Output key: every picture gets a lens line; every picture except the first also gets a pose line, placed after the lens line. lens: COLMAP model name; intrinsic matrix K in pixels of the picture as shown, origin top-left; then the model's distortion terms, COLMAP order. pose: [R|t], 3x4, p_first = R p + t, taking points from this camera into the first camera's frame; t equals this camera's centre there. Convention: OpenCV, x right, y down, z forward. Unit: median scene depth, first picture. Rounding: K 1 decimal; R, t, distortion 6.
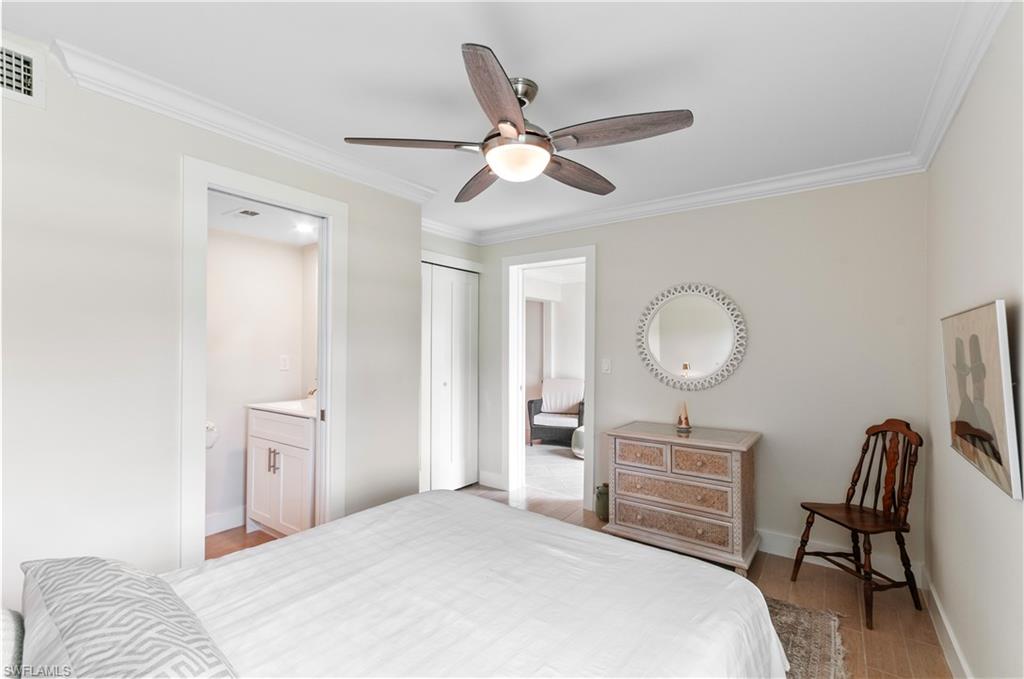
lens RADIAL K [[447.5, 0, 521.1], [0, 447.5, 344.3], [0, 0, 1]] dist [0.008328, 0.000244]
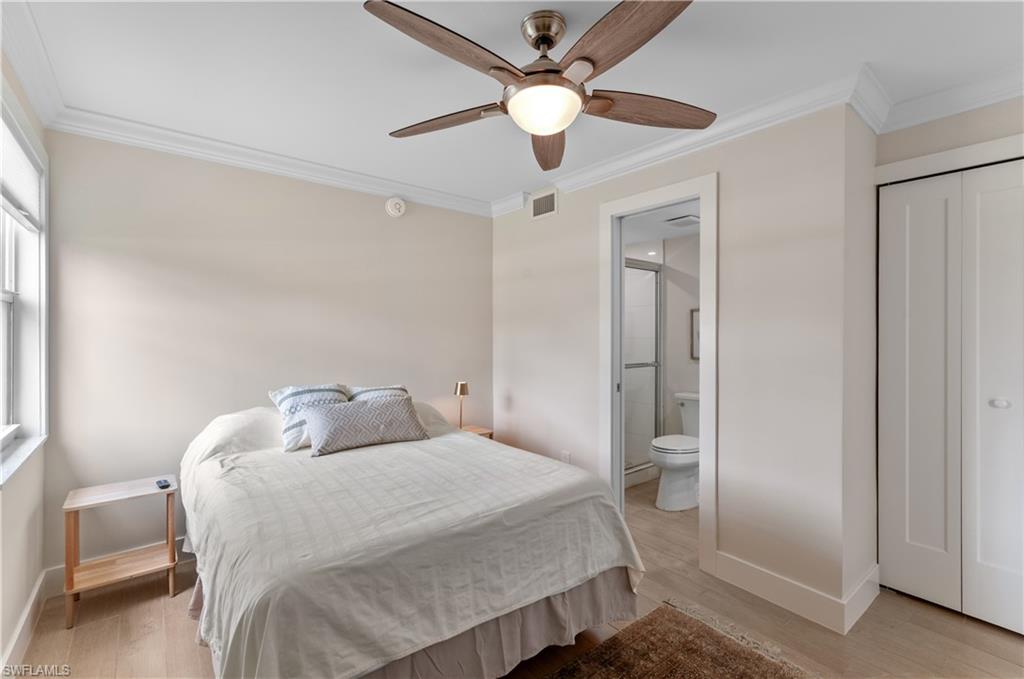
lens RADIAL K [[463.7, 0, 530.5], [0, 463.7, 334.1], [0, 0, 1]] dist [0.002001, 0.000108]
pose [[-0.228638, -0.001241, -0.973511, 1.044378], [0.008754, 0.999956, -0.003331, 0.030975], [0.973472, -0.009283, -0.228617, 1.405173]]
